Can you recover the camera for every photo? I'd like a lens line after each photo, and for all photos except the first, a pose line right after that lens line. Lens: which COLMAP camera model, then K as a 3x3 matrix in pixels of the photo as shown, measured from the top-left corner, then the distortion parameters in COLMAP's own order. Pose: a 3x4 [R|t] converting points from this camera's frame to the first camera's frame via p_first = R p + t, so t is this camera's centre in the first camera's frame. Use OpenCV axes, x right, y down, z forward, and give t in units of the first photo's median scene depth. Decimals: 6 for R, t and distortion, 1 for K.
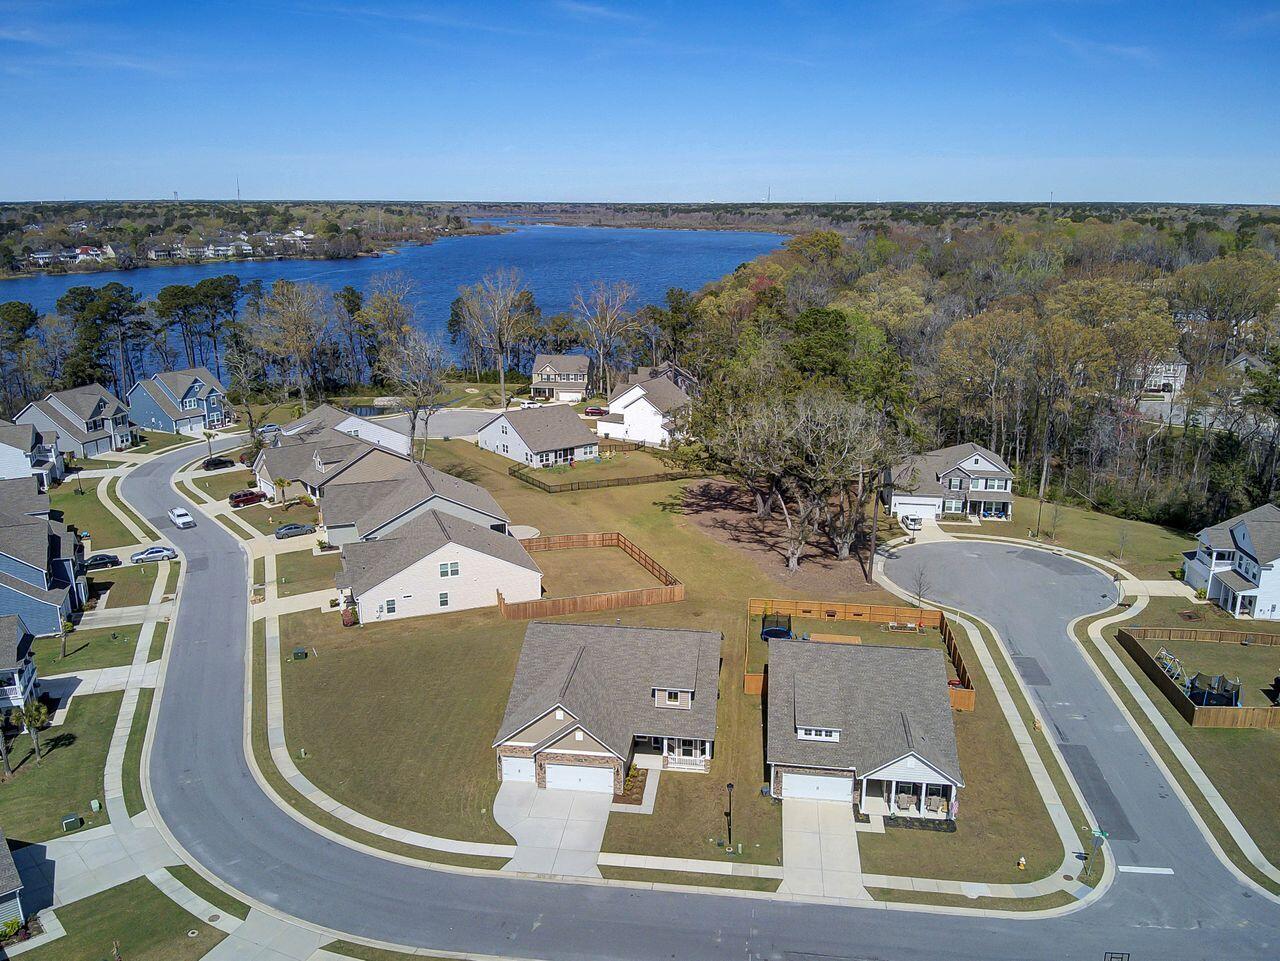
lens RADIAL K [[1022.7, 0, 640.0], [0, 1022.7, 480.5], [0, 0, 1]] dist [0.158796, -0.334083]
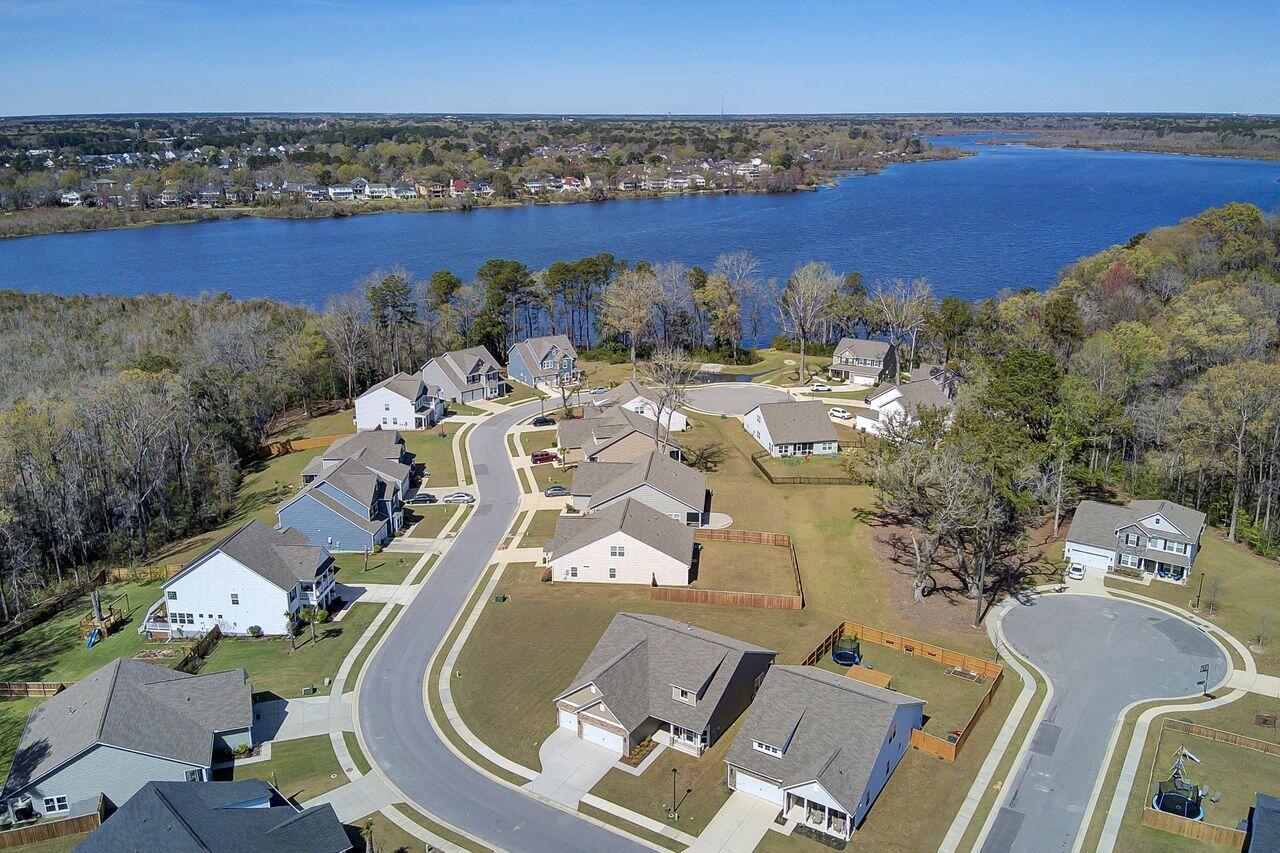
lens RADIAL K [[1036.7, 0, 658.7], [0, 1036.7, 391.3], [0, 0, 1]] dist [0.171015, -0.314075]
pose [[0.907842, 0.107412, -0.405322, 0.342284], [-0.106677, 0.993992, 0.024477, -0.139938], [0.405516, 0.021017, 0.913846, -0.176625]]
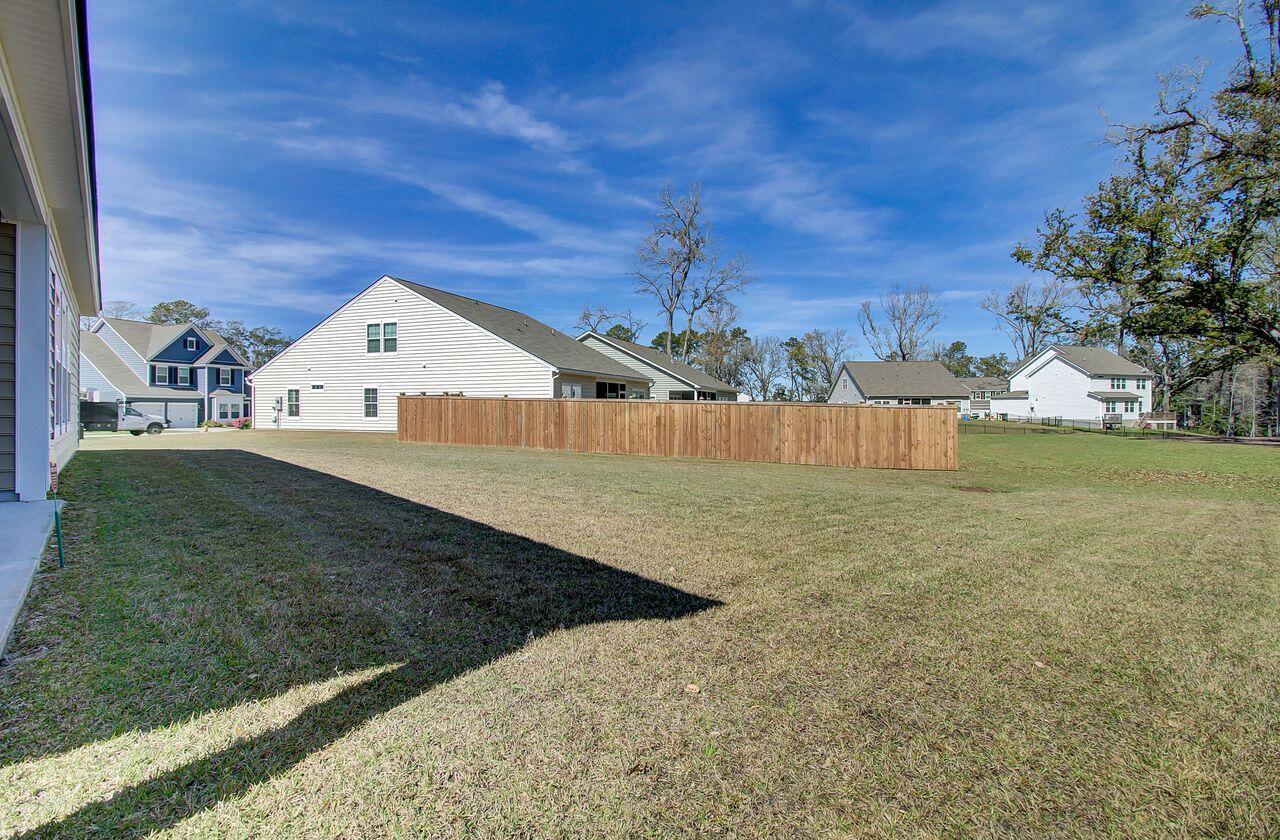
lens RADIAL K [[581.5, 0, 649.2], [0, 581.5, 406.8], [0, 0, 1]] dist [0.000194, 0.000224]
pose [[0.762710, -0.005282, -0.646719, 0.075294], [-0.174629, 0.961142, -0.213799, 0.139125], [0.622718, 0.276003, 0.732151, 0.804986]]
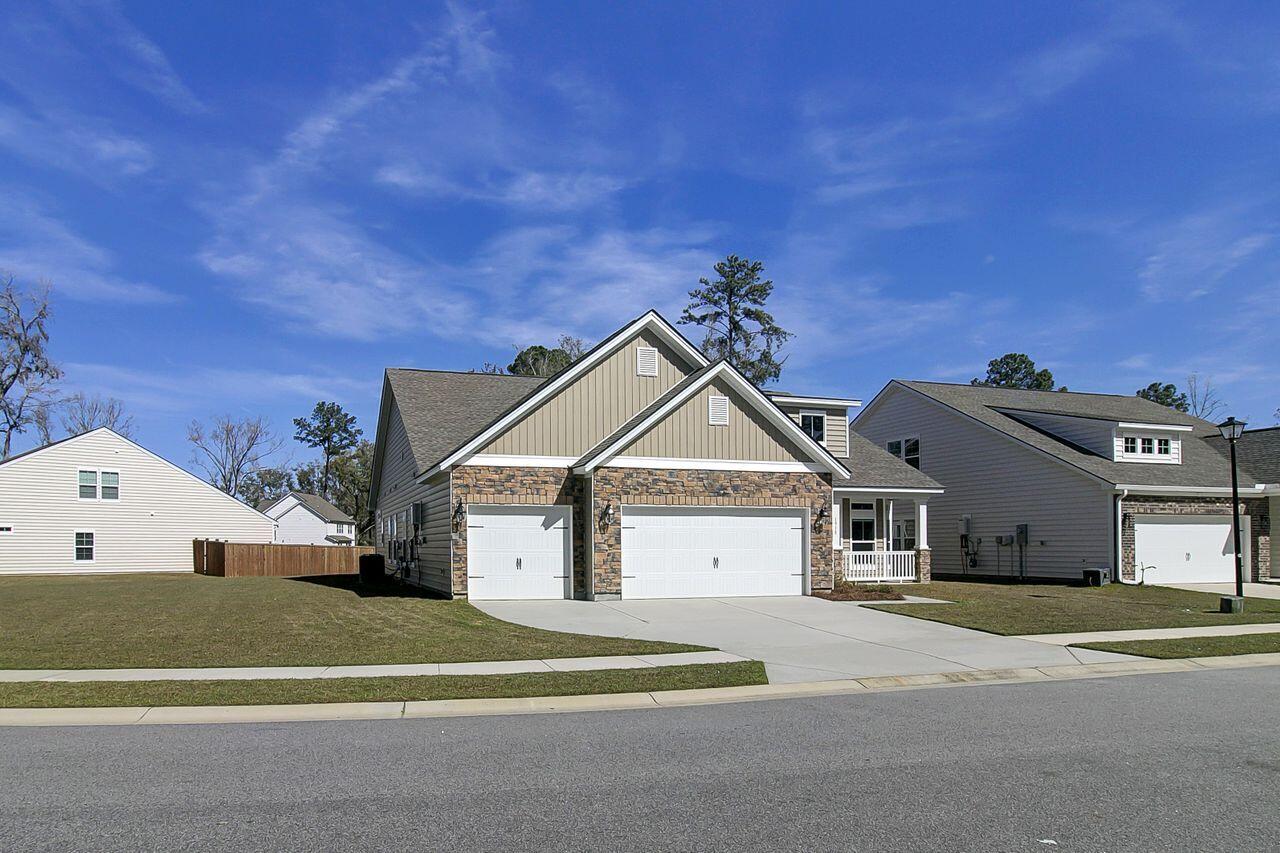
lens RADIAL K [[850.8, 0, 571.3], [0, 850.8, 551.8], [0, 0, 1]] dist [-0.010945, -0.001075]
pose [[0.906616, -0.003595, 0.421940, -0.136851], [0.116422, 0.963279, -0.241947, 0.222227], [-0.405577, 0.268477, 0.873744, 0.501619]]
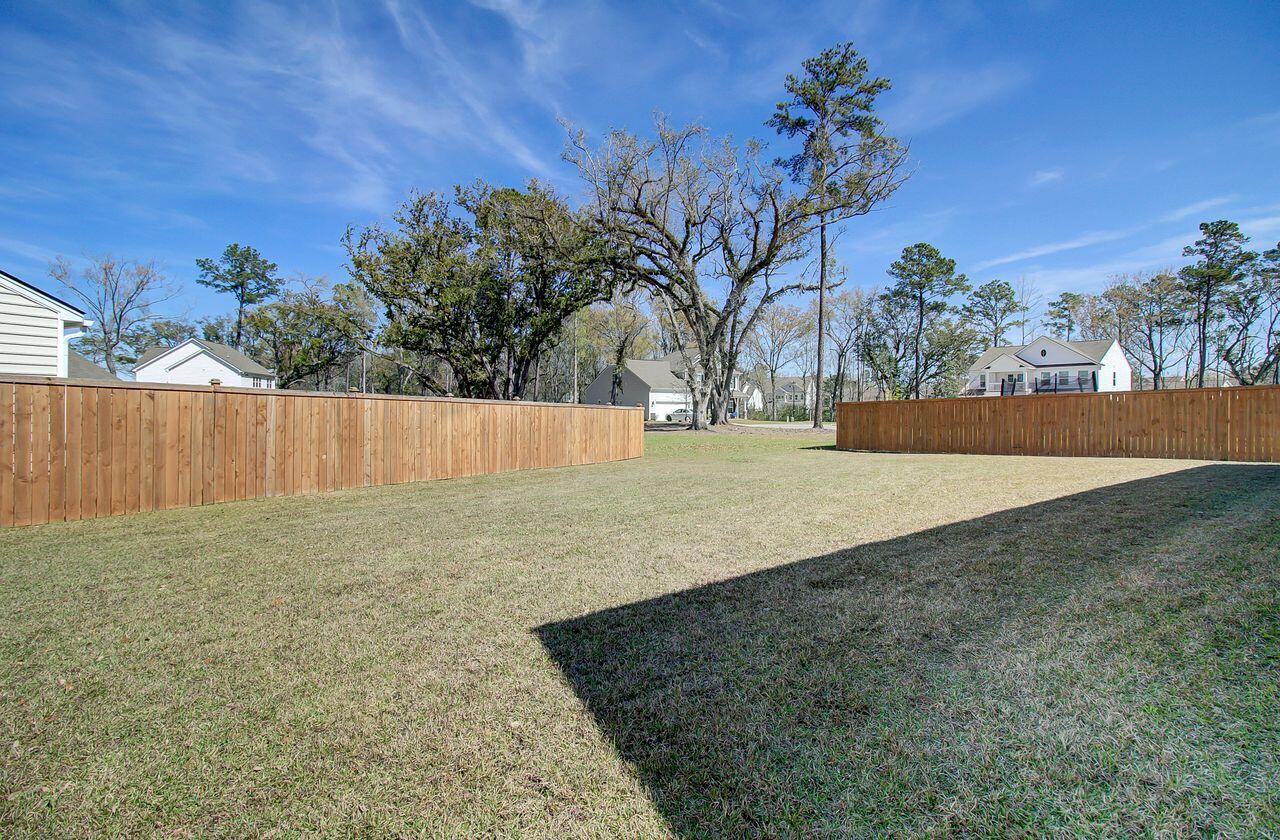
lens RADIAL K [[581.5, 0, 649.2], [0, 581.5, 406.8], [0, 0, 1]] dist [0.000194, 0.000224]
pose [[0.716274, 0.003710, 0.697809, -0.087573], [0.185859, 0.962851, -0.195895, 0.133749], [-0.672613, 0.270009, 0.688976, 0.818431]]
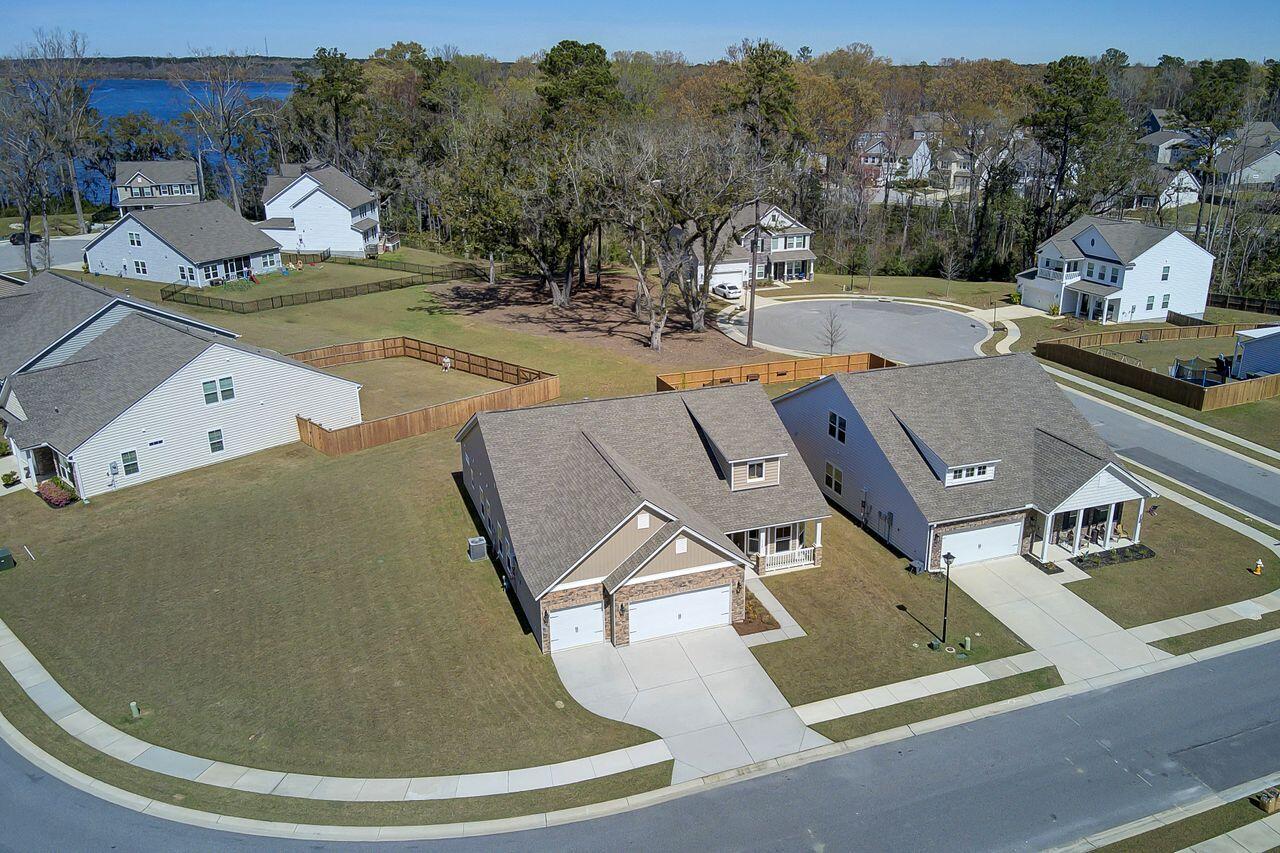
lens RADIAL K [[1004.1, 0, 688.0], [0, 1004.1, 431.4], [0, 0, 1]] dist [0.237841, -0.535614]
pose [[0.877152, -0.160450, 0.452614, -0.200977], [0.126103, 0.986413, 0.105295, 0.073889], [-0.463359, -0.035284, 0.885468, 0.294596]]
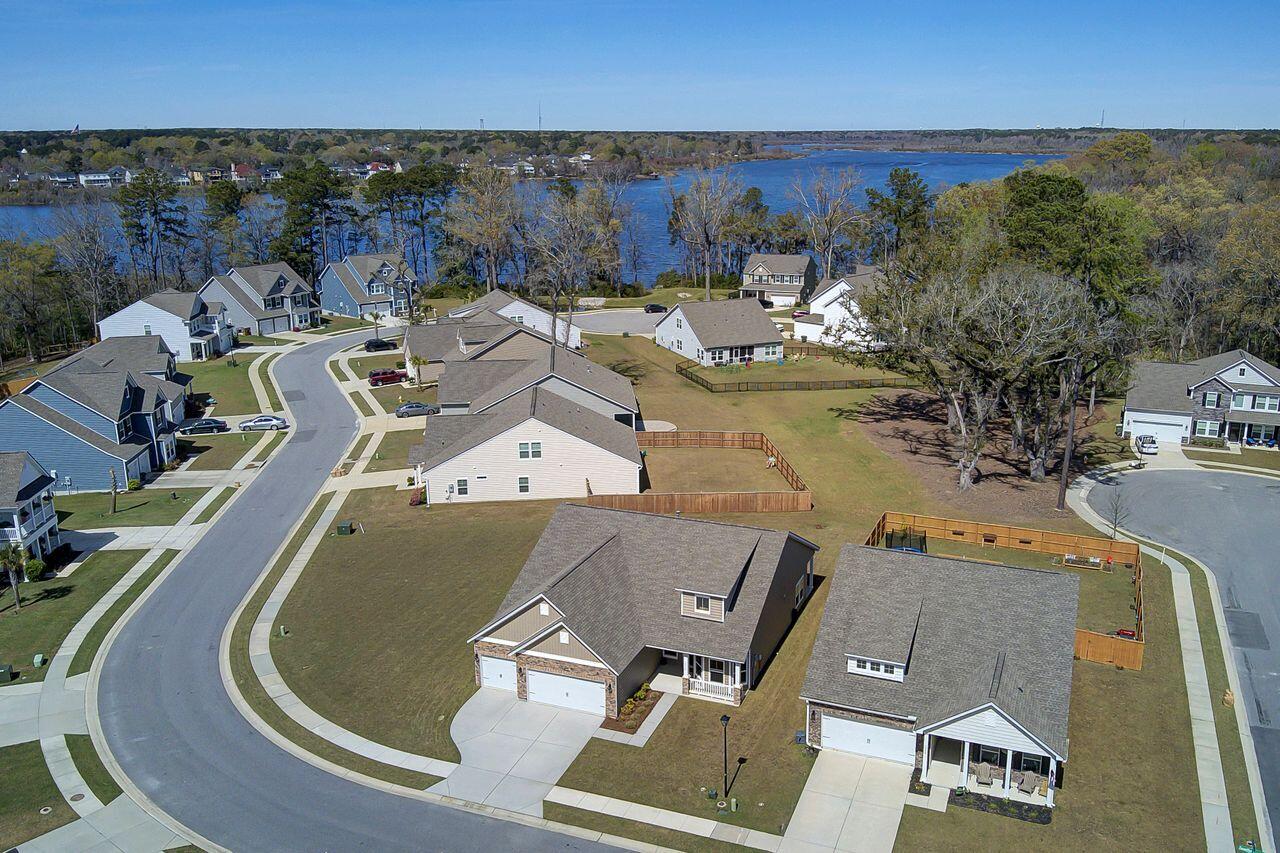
lens RADIAL K [[1066.1, 0, 697.7], [0, 1066.1, 448.8], [0, 0, 1]] dist [0.177518, -0.357339]
pose [[0.973979, 0.062431, -0.217871, 0.131296], [-0.058253, 0.997975, 0.025553, 0.049386], [0.219025, -0.012197, 0.975643, 0.145410]]
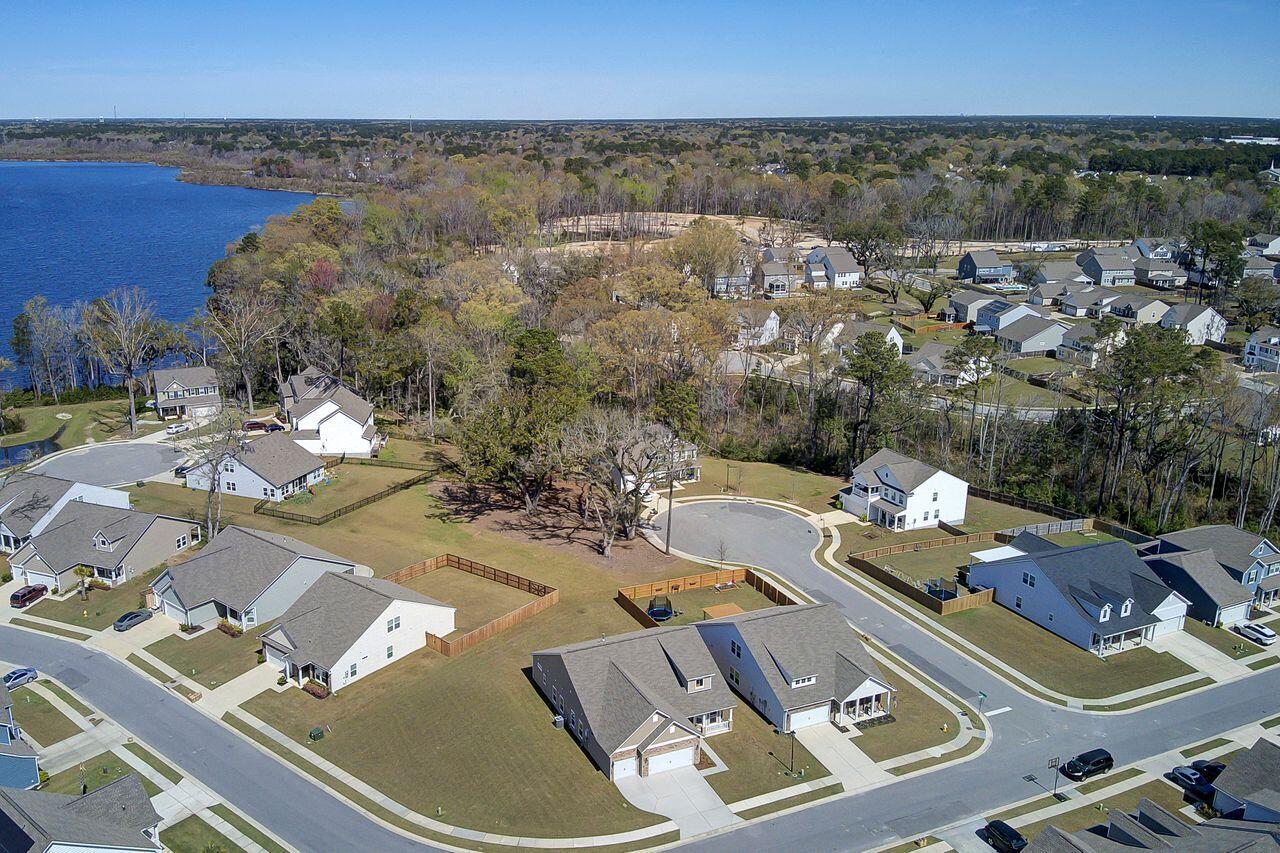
lens RADIAL K [[1070.6, 0, 565.5], [0, 1070.6, 394.6], [0, 0, 1]] dist [0.158635, -0.355017]
pose [[0.861598, -0.130153, 0.490622, -0.515157], [0.133109, 0.990676, 0.029051, -0.154183], [-0.489828, 0.040276, 0.870888, -0.113751]]
